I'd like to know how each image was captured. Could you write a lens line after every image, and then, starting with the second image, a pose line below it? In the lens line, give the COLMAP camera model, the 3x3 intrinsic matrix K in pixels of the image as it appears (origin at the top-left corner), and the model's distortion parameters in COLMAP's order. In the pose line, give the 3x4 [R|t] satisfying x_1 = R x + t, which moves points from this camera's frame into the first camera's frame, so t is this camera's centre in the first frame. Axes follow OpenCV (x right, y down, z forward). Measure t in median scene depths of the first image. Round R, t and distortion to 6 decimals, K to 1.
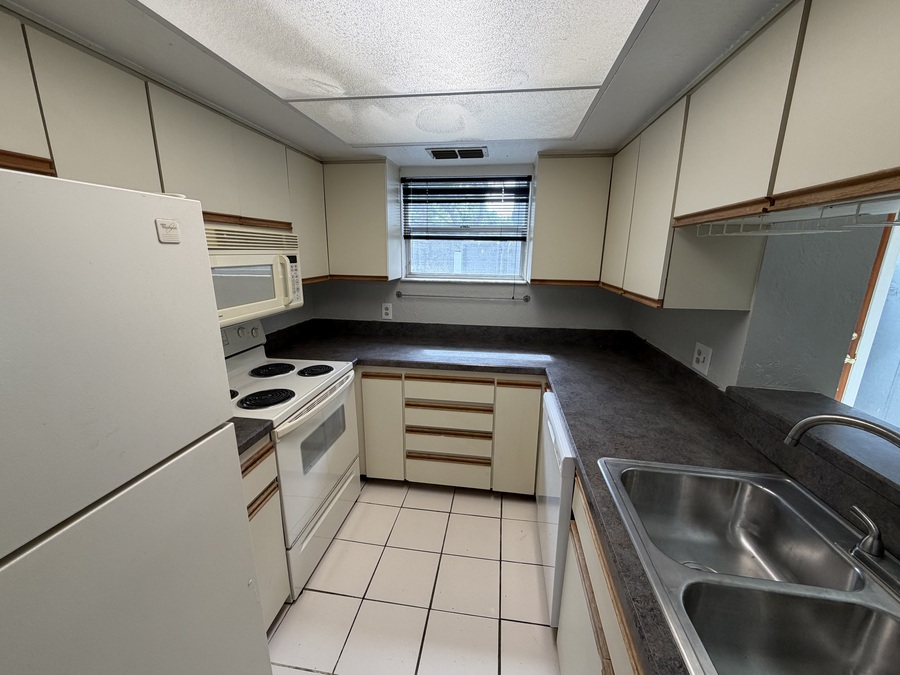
lens RADIAL K [[359.3, 0, 449.9], [0, 359.3, 336.9], [0, 0, 1]] dist [-0.001111, -0.000159]
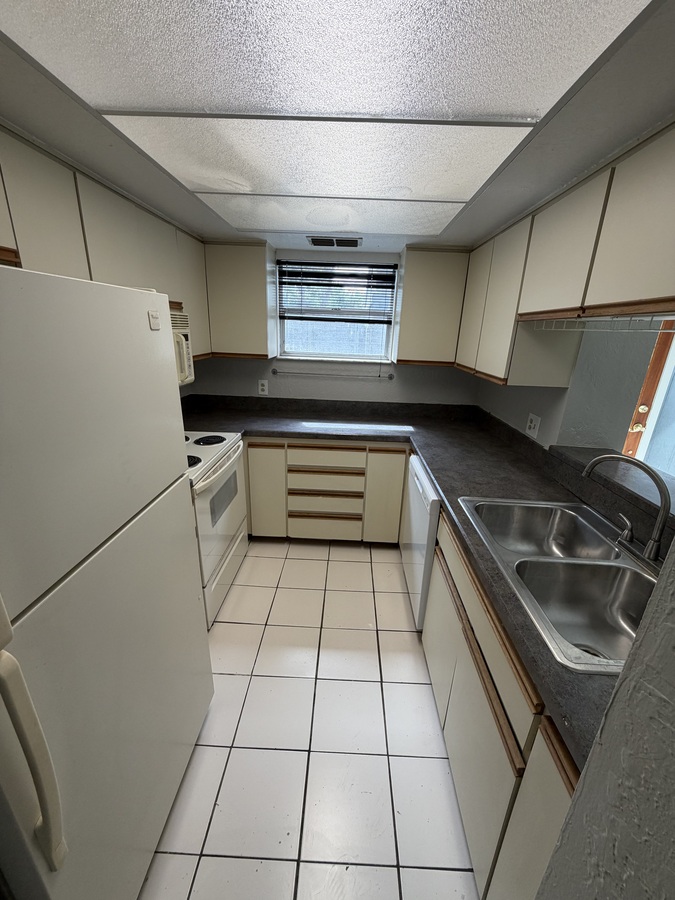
lens RADIAL K [[359.3, 0, 340.4], [0, 359.3, 449.2], [0, 0, 1]] dist [-0.001111, -0.000159]
pose [[0.992671, -0.014154, 0.120013, -0.119915], [0.002903, 0.995624, 0.093409, 0.020334], [-0.120810, -0.092376, 0.988368, -0.169773]]
